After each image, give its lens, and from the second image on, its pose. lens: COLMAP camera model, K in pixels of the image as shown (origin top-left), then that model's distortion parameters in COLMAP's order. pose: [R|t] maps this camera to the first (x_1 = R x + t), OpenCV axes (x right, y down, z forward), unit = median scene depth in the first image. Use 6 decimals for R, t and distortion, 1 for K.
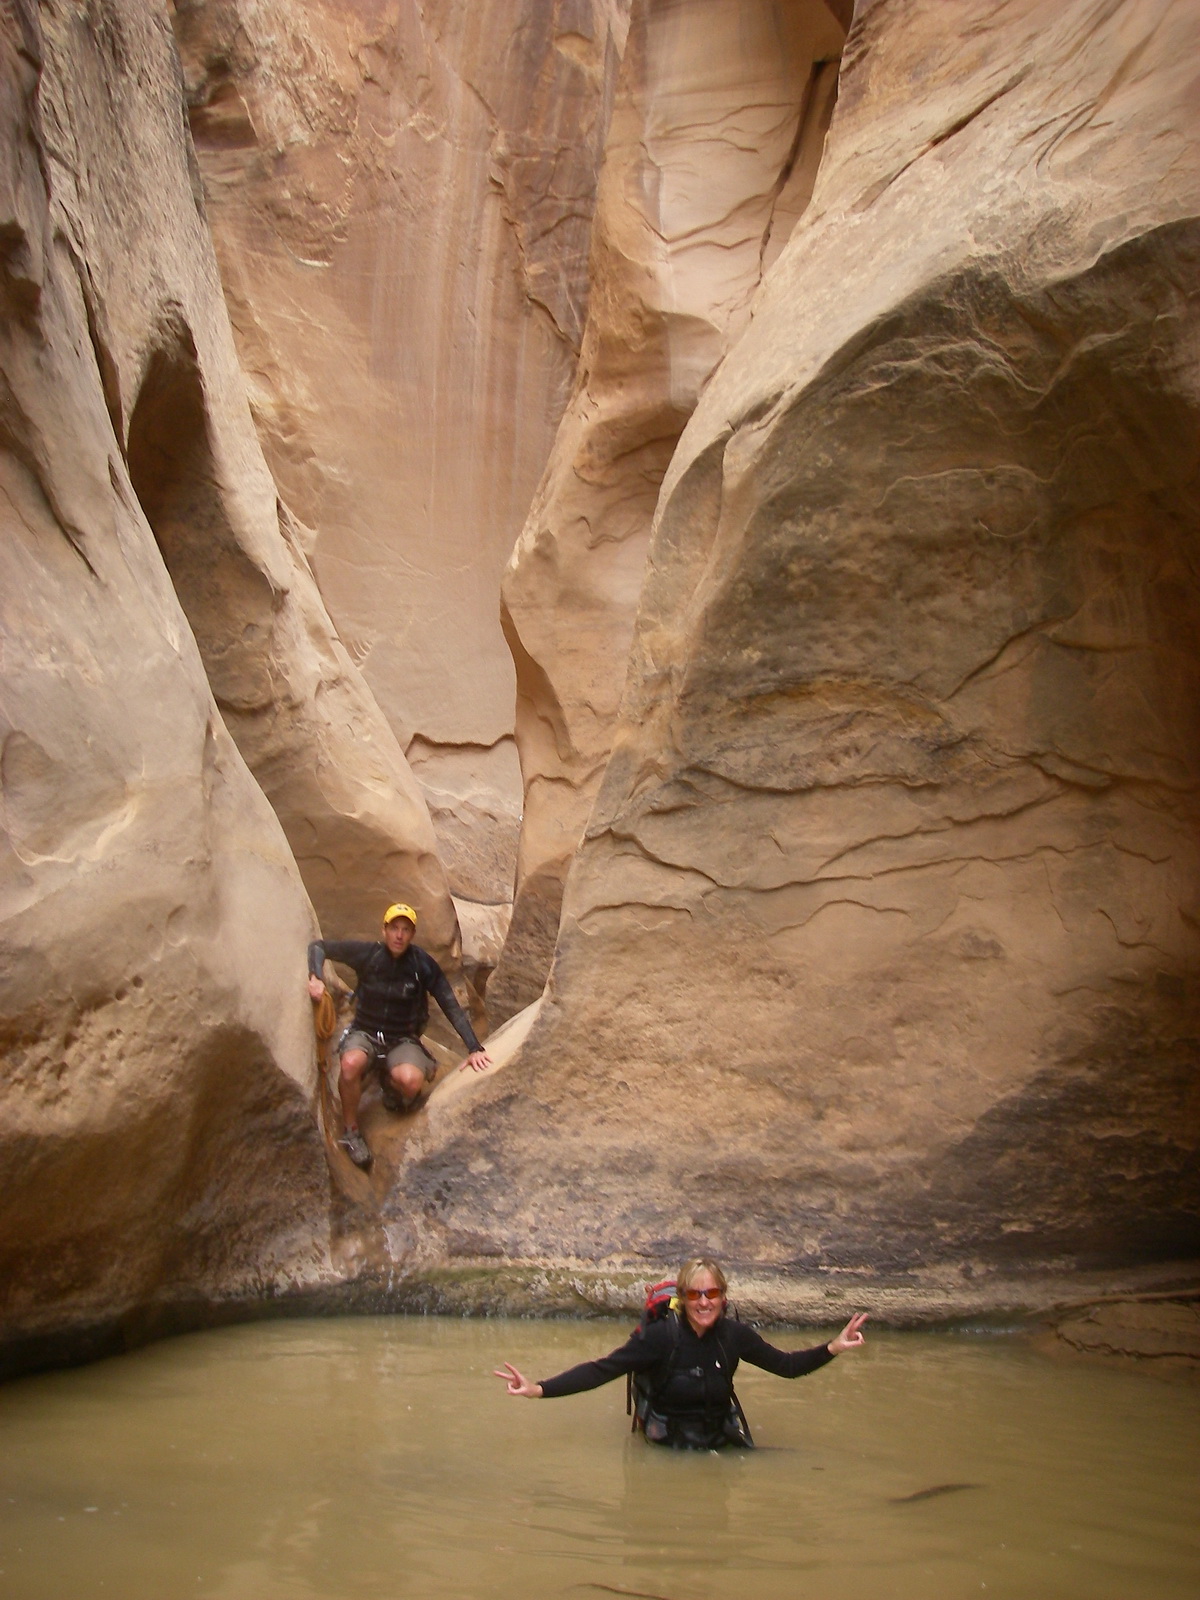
lens RADIAL K [[1808.9, 0, 600.0], [0, 1808.9, 800.0], [0, 0, 1]] dist [-0.249327, 0.299958]
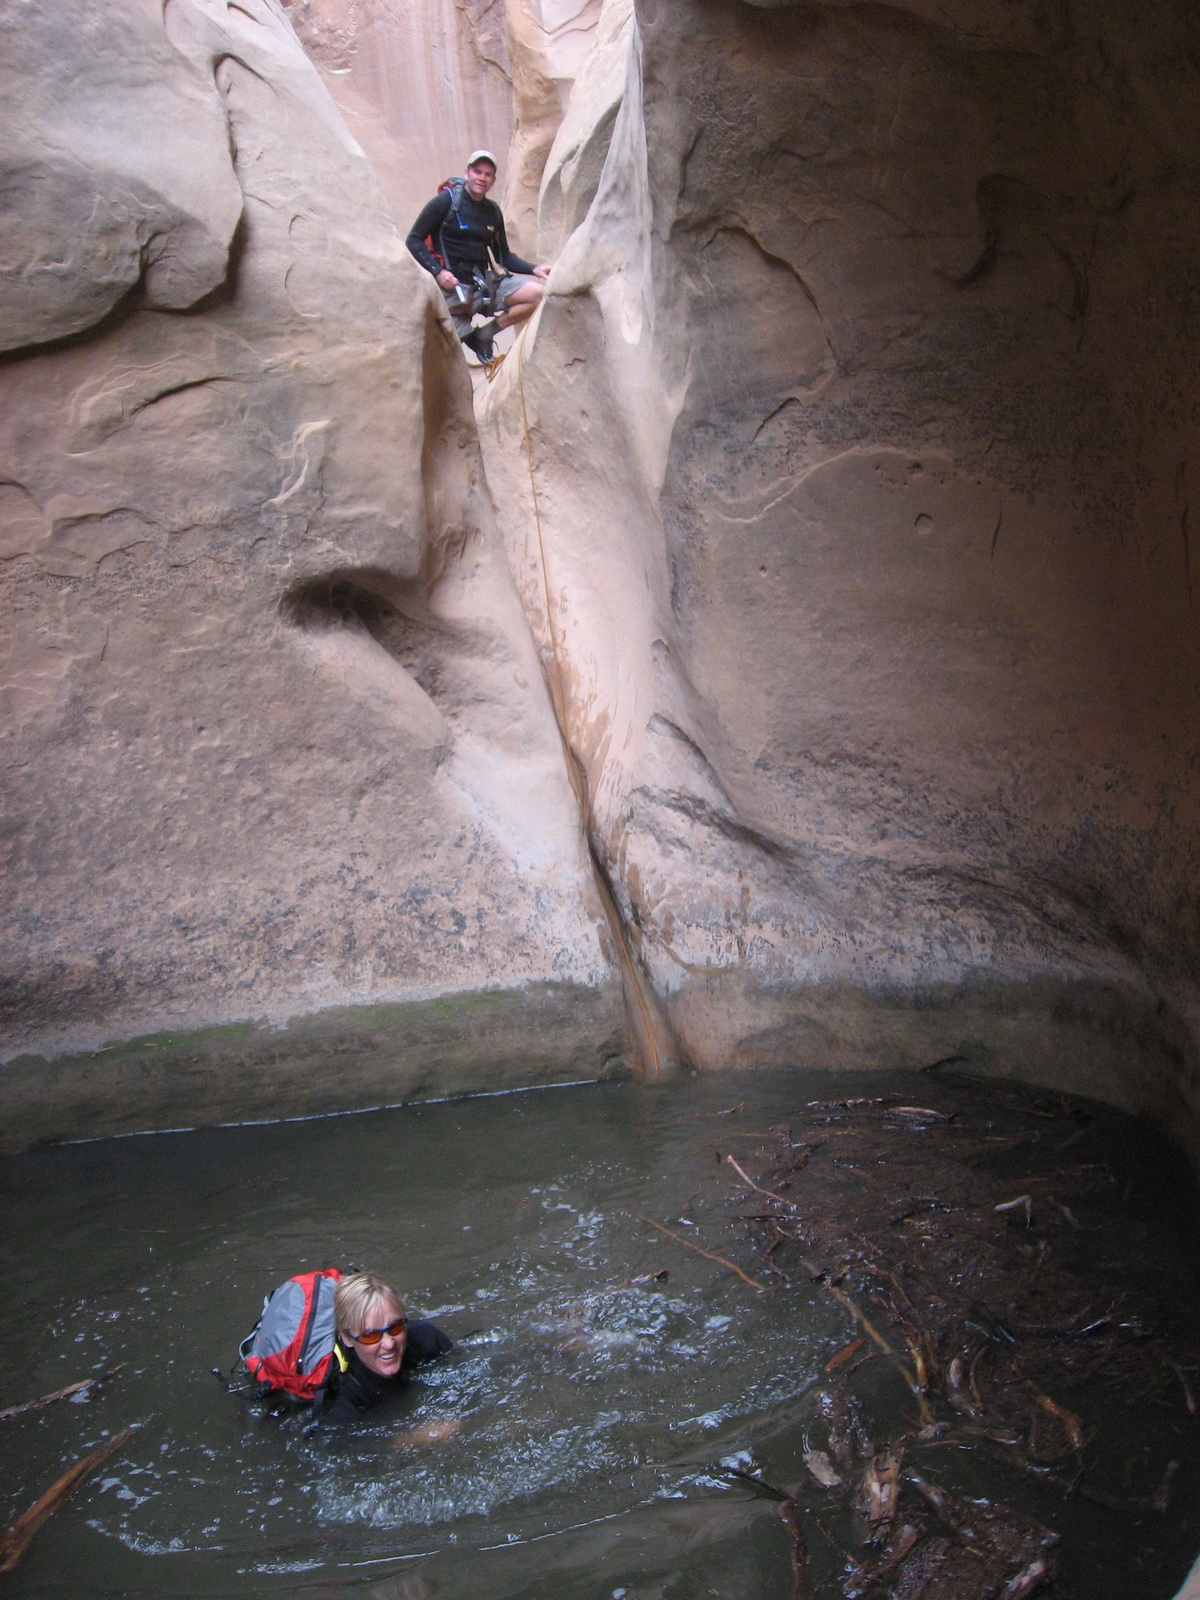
lens RADIAL K [[1638.5, 0, 600.0], [0, 1638.5, 800.0], [0, 0, 1]] dist [-0.125744, 0.032392]
pose [[0.985752, -0.153732, -0.068259, 0.063491], [0.164531, 0.965610, 0.201313, 0.075054], [0.034964, -0.209675, 0.977146, -0.521463]]
